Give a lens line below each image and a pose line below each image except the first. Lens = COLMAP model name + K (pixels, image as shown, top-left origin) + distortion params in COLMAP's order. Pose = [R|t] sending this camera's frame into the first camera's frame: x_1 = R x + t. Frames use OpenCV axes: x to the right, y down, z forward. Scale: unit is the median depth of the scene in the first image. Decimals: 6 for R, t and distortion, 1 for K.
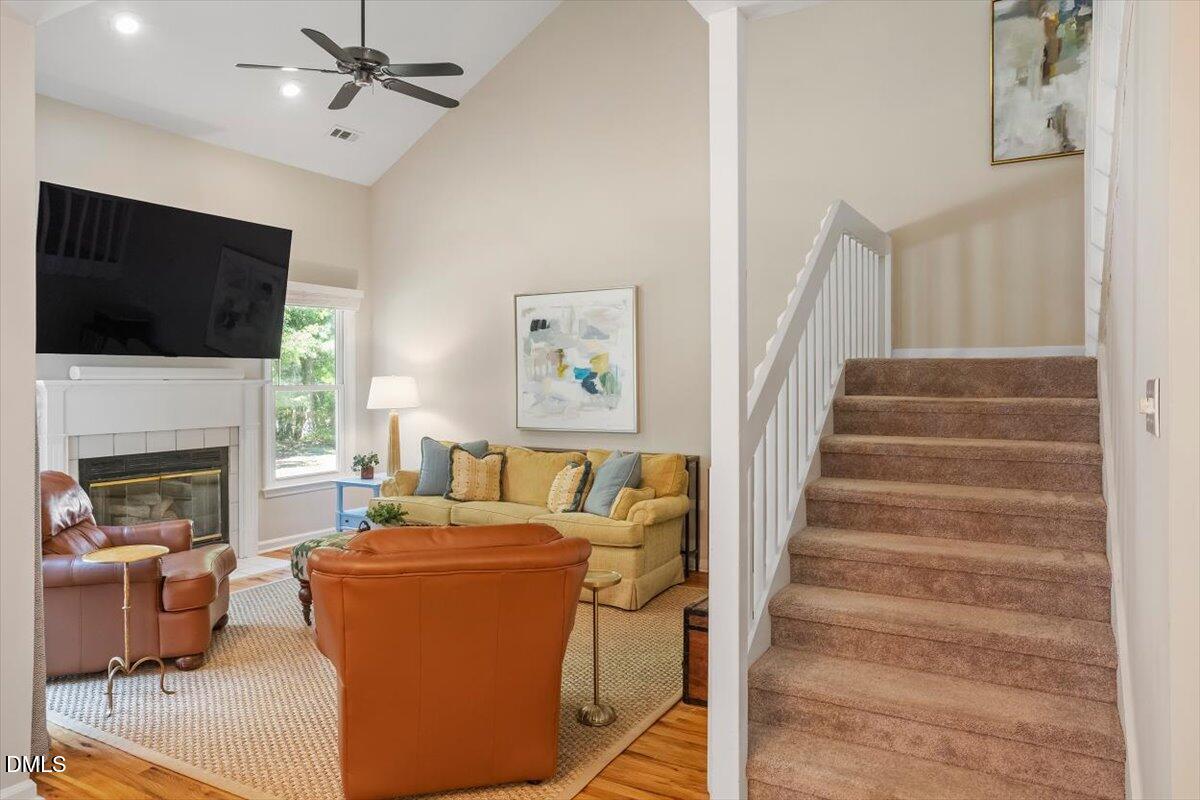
lens RADIAL K [[748.7, 0, 596.6], [0, 748.7, 379.8], [0, 0, 1]] dist [-0.048489, 0.055947]
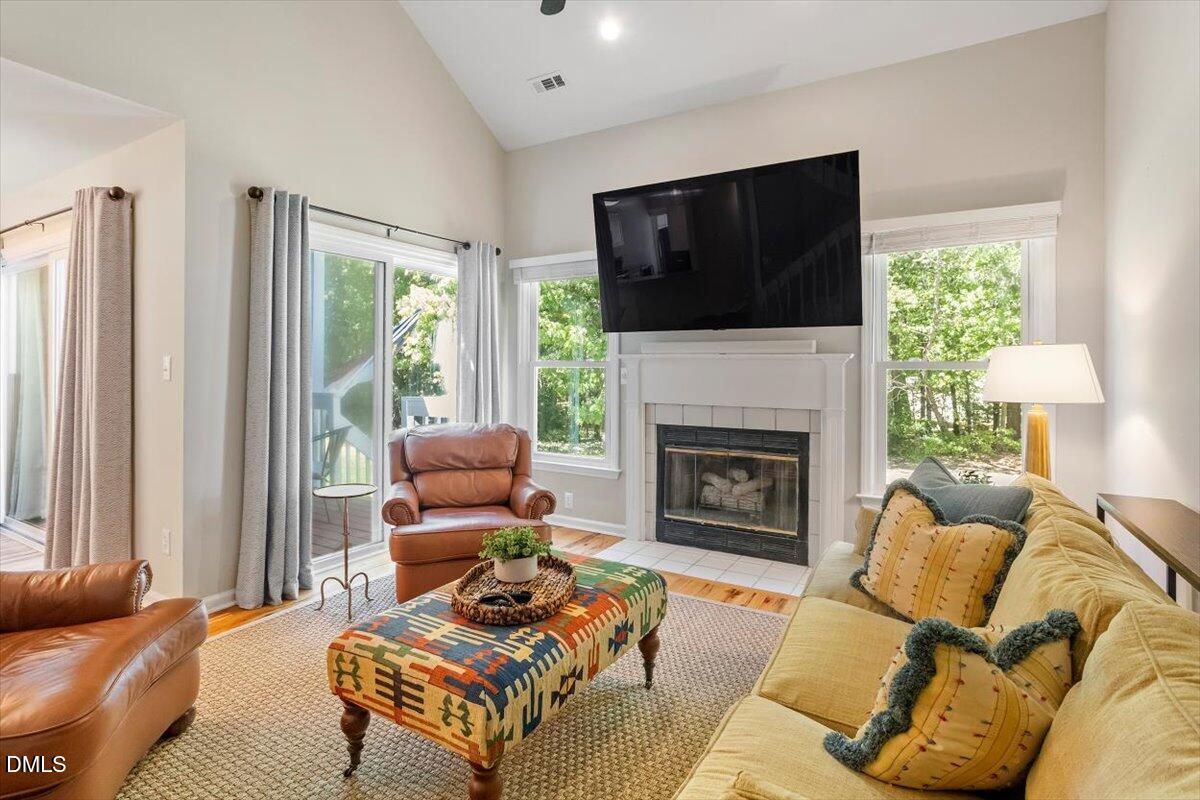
lens RADIAL K [[588.8, 0, 596.3], [0, 588.8, 363.9], [0, 0, 1]] dist [-0.046370, 0.026358]
pose [[-0.005771, -0.000582, -0.999983, 0.175380], [-0.000746, 1.000000, -0.000578, 0.012228], [0.999983, 0.000742, -0.005771, 0.766682]]
